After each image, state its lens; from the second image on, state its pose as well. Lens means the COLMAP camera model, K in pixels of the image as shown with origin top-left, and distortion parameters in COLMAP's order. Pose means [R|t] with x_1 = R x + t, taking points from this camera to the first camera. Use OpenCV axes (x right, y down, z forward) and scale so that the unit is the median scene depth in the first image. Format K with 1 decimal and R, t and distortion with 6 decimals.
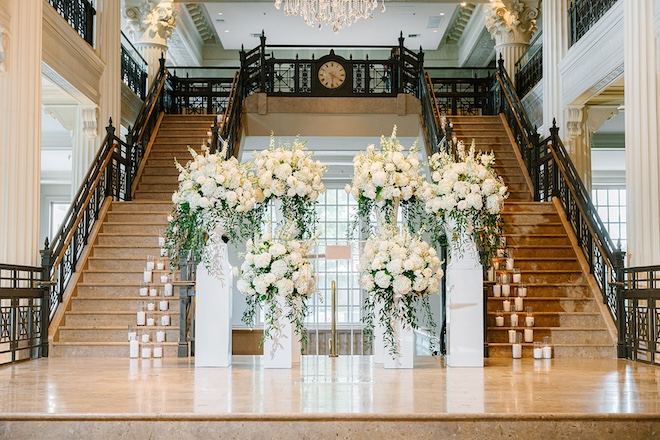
lens RADIAL K [[1020.4, 0, 329.4], [0, 1020.4, 220.9], [0, 0, 1]] dist [-0.030512, 0.000000]
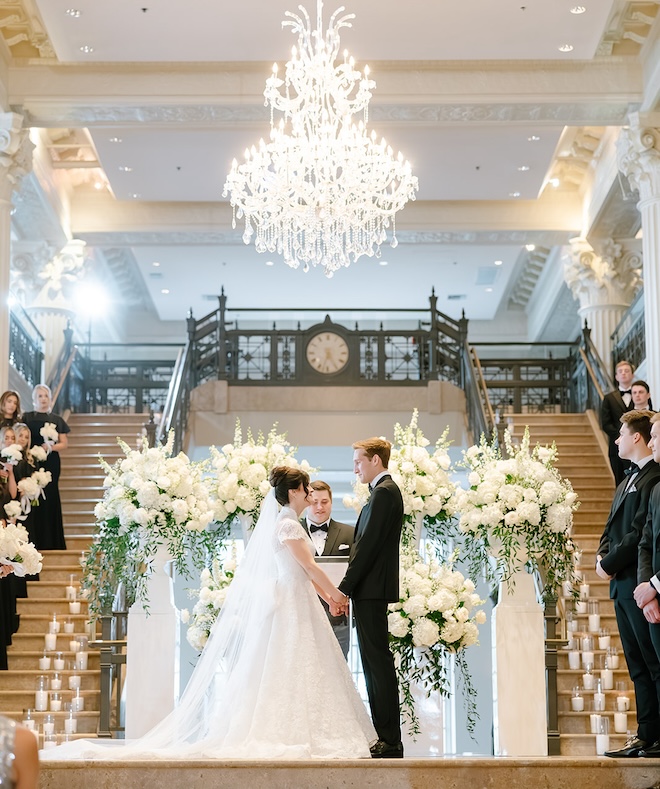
lens RADIAL K [[1740.8, 0, 330.5], [0, 1740.8, 394.2], [0, 0, 1]] dist [-0.042431, 0.000000]
pose [[0.999980, -0.006249, 0.000454, 0.003977], [0.006254, 0.991132, -0.132737, 0.033381], [0.000379, 0.132737, 0.991151, -0.109410]]
